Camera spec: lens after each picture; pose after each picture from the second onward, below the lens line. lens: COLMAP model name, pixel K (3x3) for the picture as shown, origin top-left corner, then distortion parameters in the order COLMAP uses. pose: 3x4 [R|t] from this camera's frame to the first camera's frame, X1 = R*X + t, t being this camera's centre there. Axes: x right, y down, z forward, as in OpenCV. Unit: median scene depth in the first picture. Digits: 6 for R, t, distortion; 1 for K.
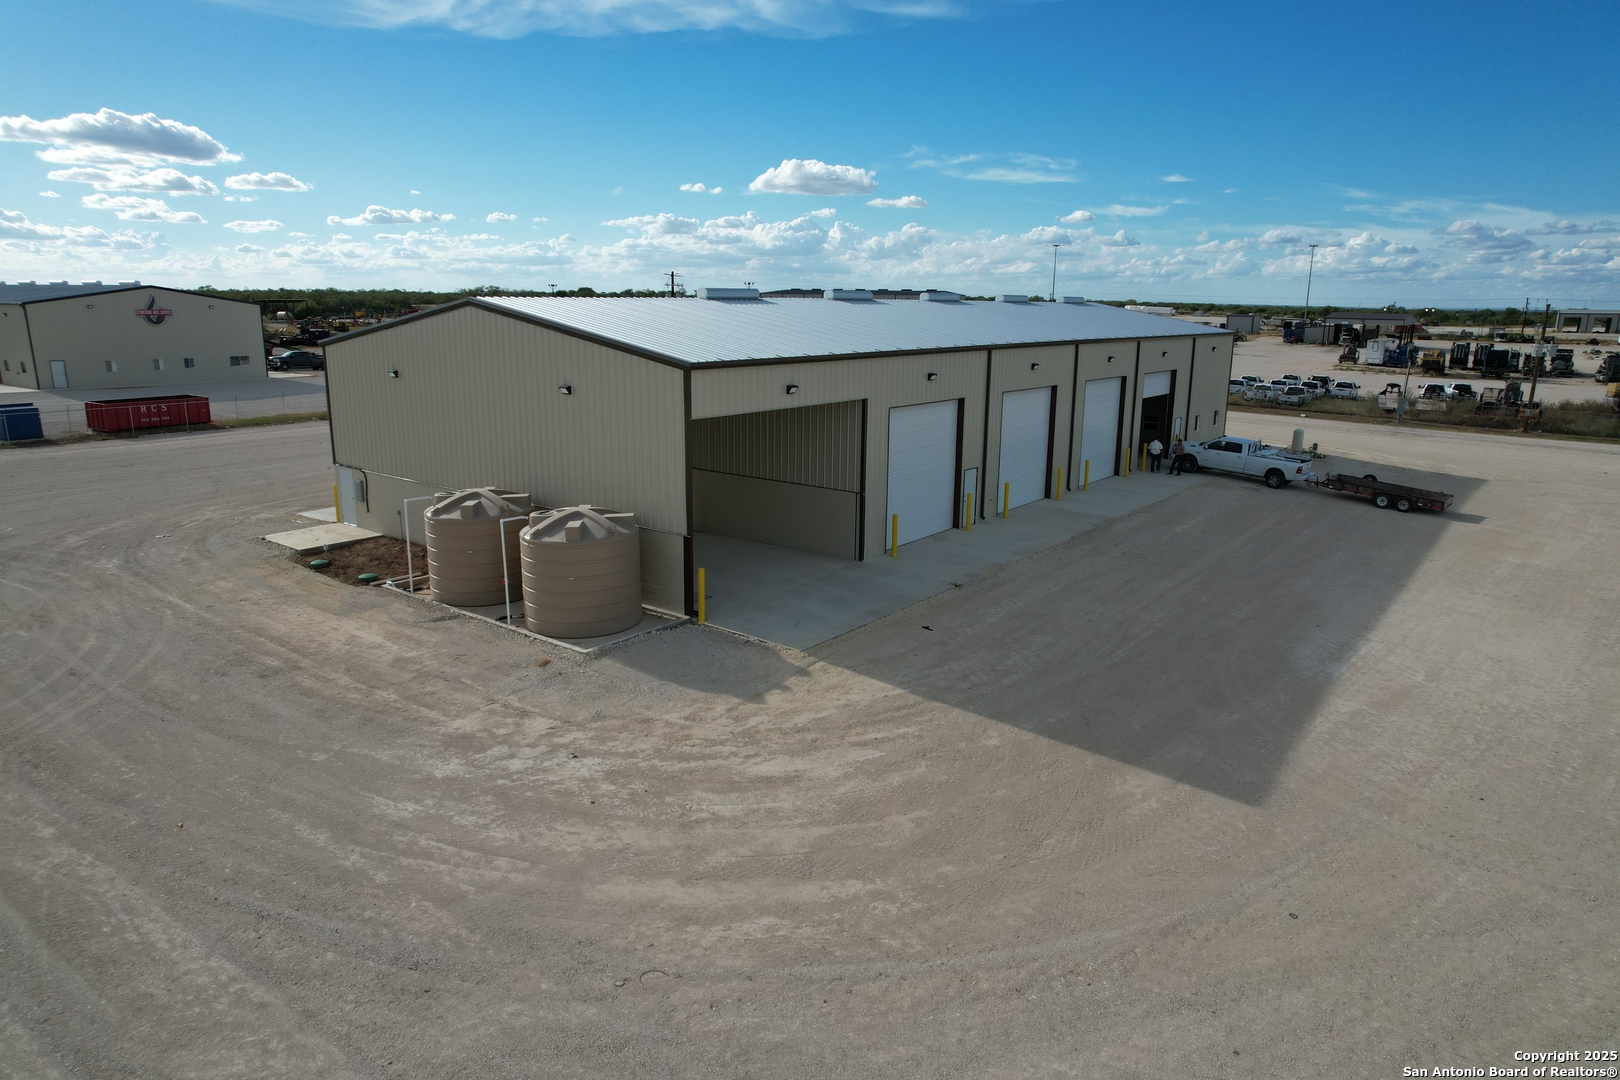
lens RADIAL K [[1048.8, 0, 805.4], [0, 1048.8, 545.0], [0, 0, 1]] dist [-0.007395, -0.000823]
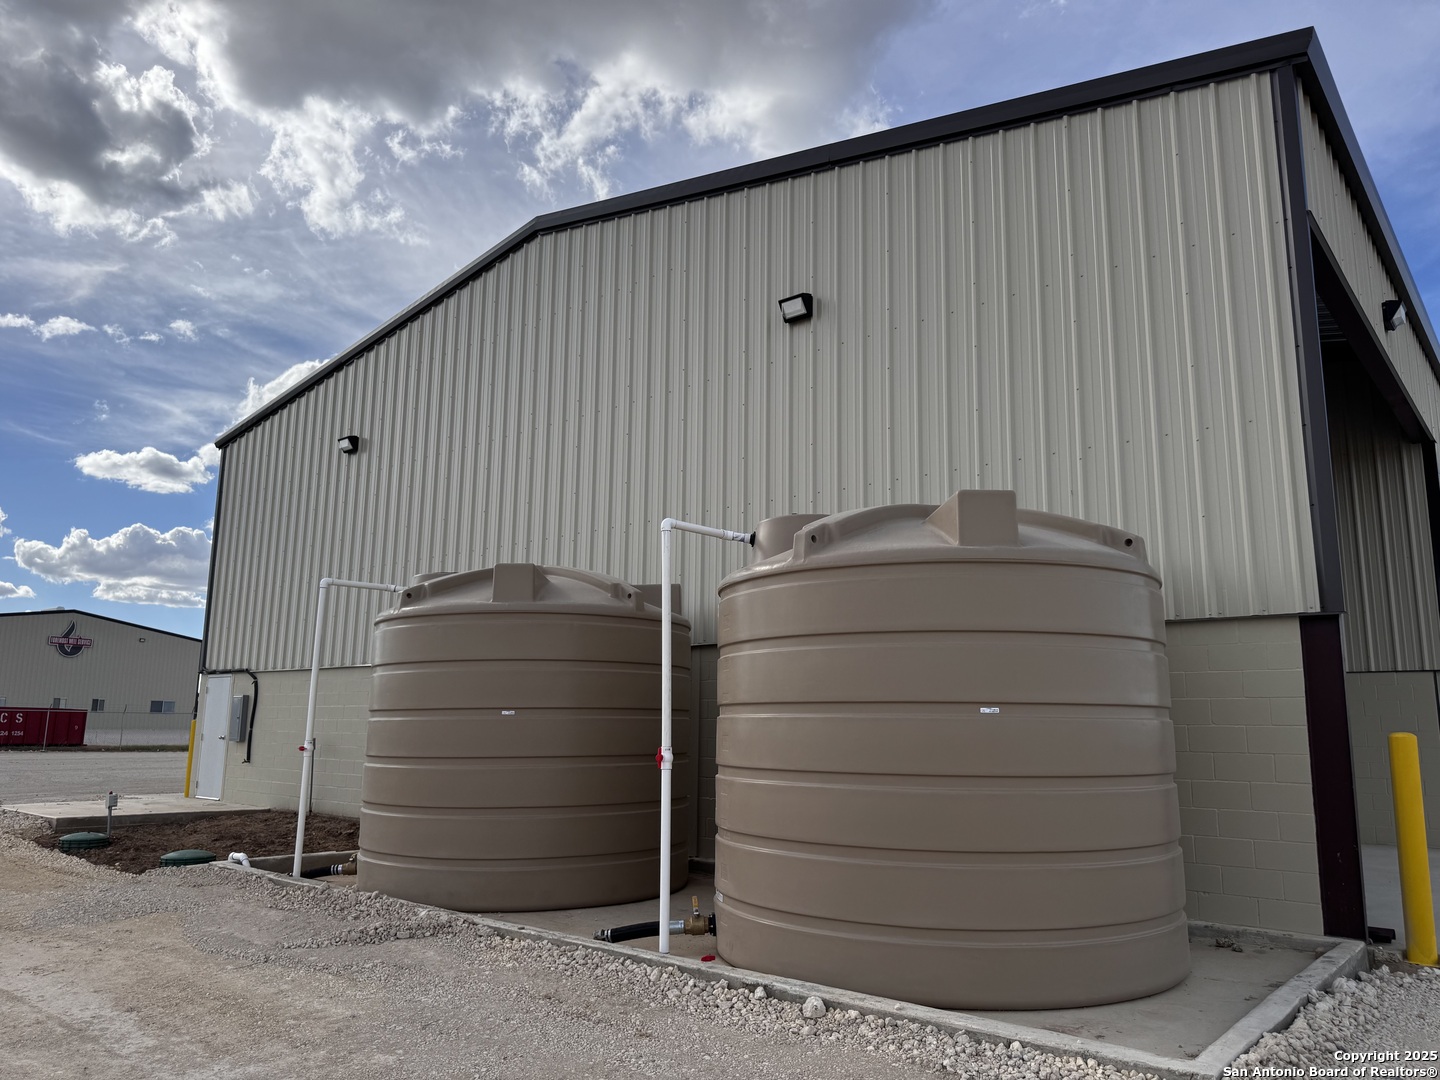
lens RADIAL K [[1001.1, 0, 729.9], [0, 1001.1, 545.6], [0, 0, 1]] dist [-0.000691, -0.001699]
pose [[0.999830, 0.006187, -0.017356, -0.236219], [-0.012833, 0.909757, -0.414942, 0.076538], [0.013222, 0.415094, 0.909682, 0.674841]]
